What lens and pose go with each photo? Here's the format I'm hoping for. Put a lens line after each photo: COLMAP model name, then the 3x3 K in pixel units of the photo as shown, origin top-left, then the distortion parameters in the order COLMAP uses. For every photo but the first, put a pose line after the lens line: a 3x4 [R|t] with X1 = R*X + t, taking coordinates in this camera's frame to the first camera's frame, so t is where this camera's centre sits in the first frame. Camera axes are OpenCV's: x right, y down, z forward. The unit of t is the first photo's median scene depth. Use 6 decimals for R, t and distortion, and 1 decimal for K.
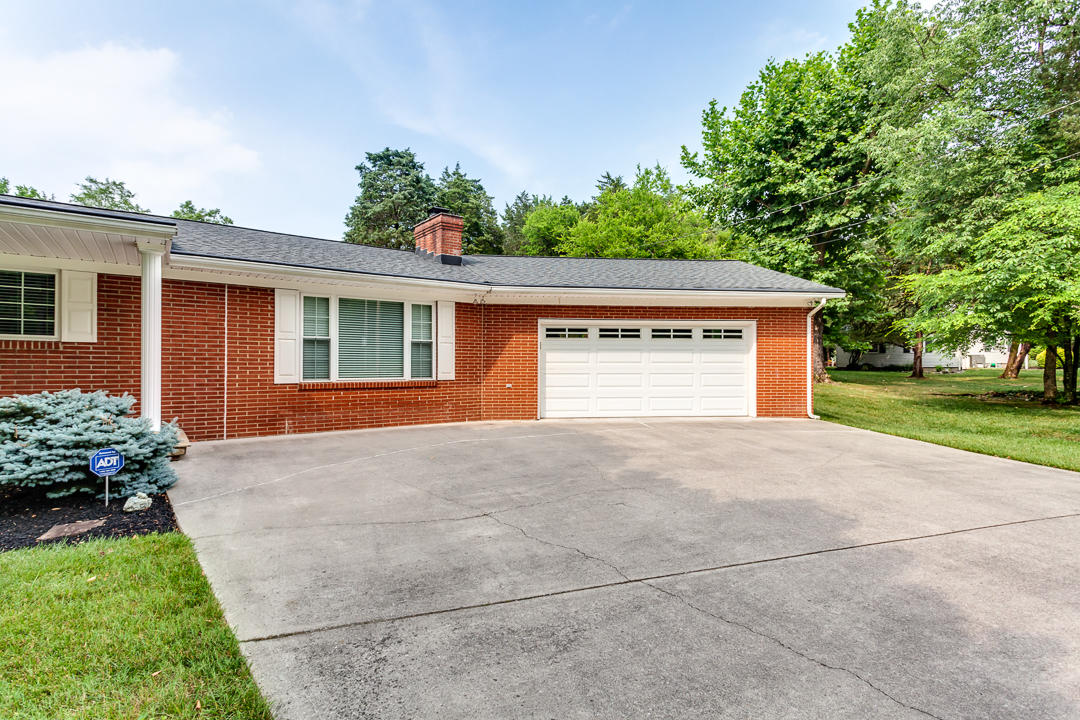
lens RADIAL K [[521.9, 0, 537.6], [0, 521.9, 359.8], [0, 0, 1]] dist [0.001947, 0.000545]
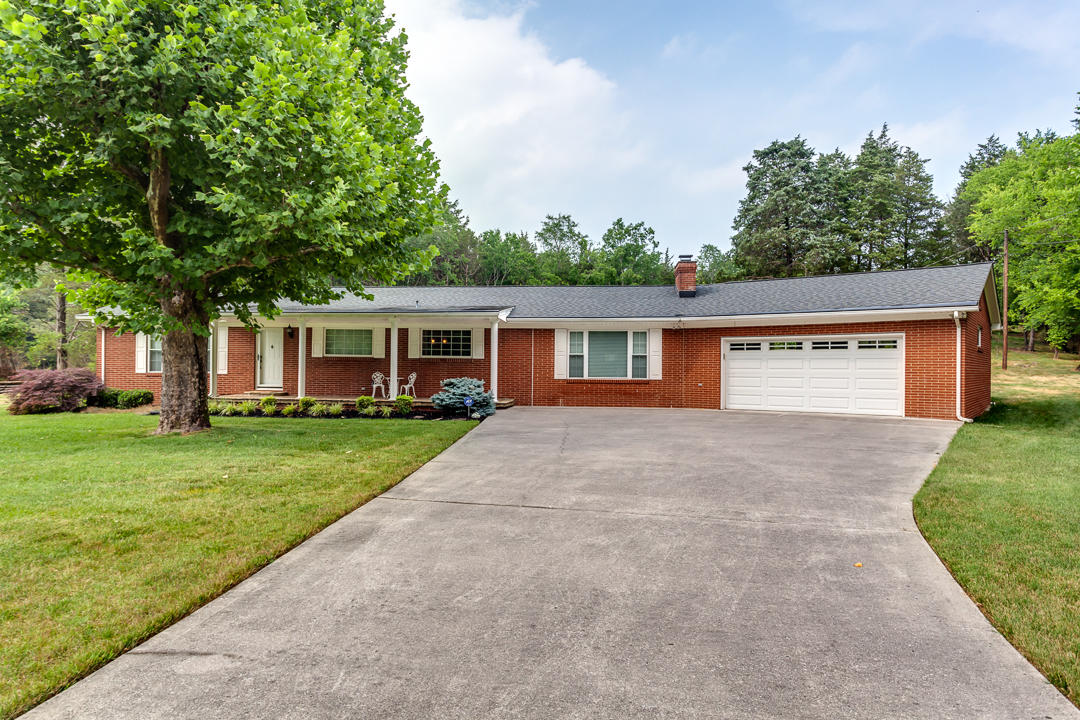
lens RADIAL K [[683.4, 0, 542.0], [0, 683.4, 360.6], [0, 0, 1]] dist [-0.008089, -0.001274]
pose [[0.725460, -0.004354, -0.688251, 0.835610], [-0.000722, 0.999975, -0.007087, -0.002494], [0.688264, 0.005638, 0.725438, -0.592934]]
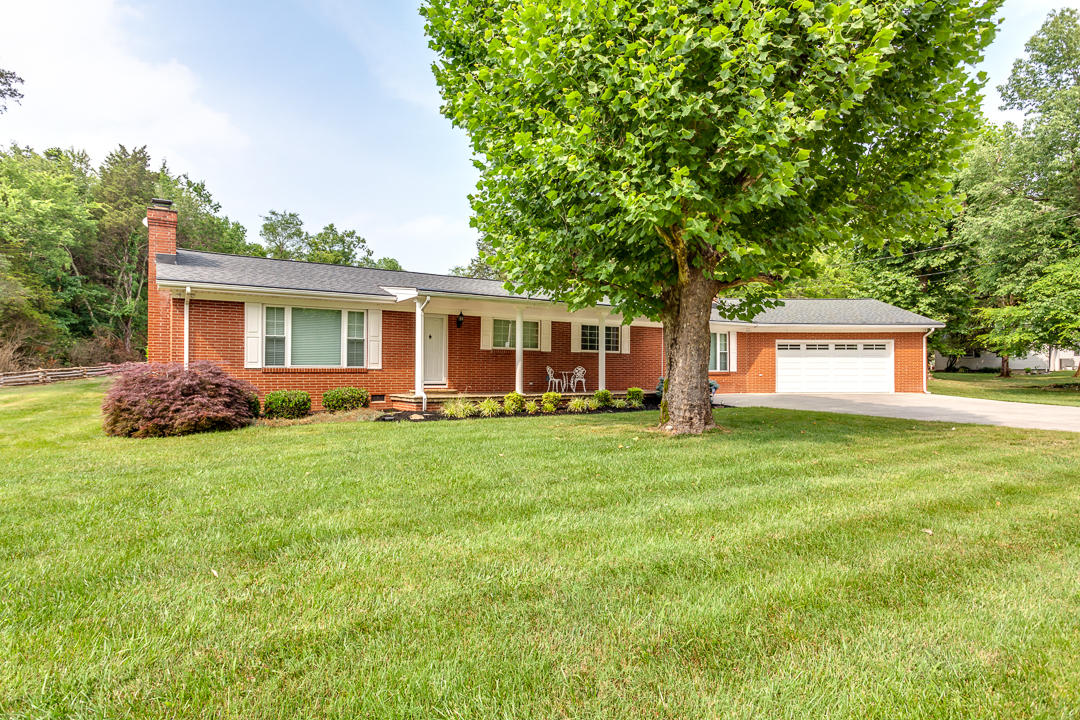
lens RADIAL K [[596.4, 0, 536.5], [0, 596.4, 359.8], [0, 0, 1]] dist [0.001821, 0.001169]
pose [[0.997963, -0.003292, -0.063710, -0.668424], [0.002560, 0.999930, -0.011568, 0.015570], [0.063743, 0.011381, 0.997901, -1.114248]]
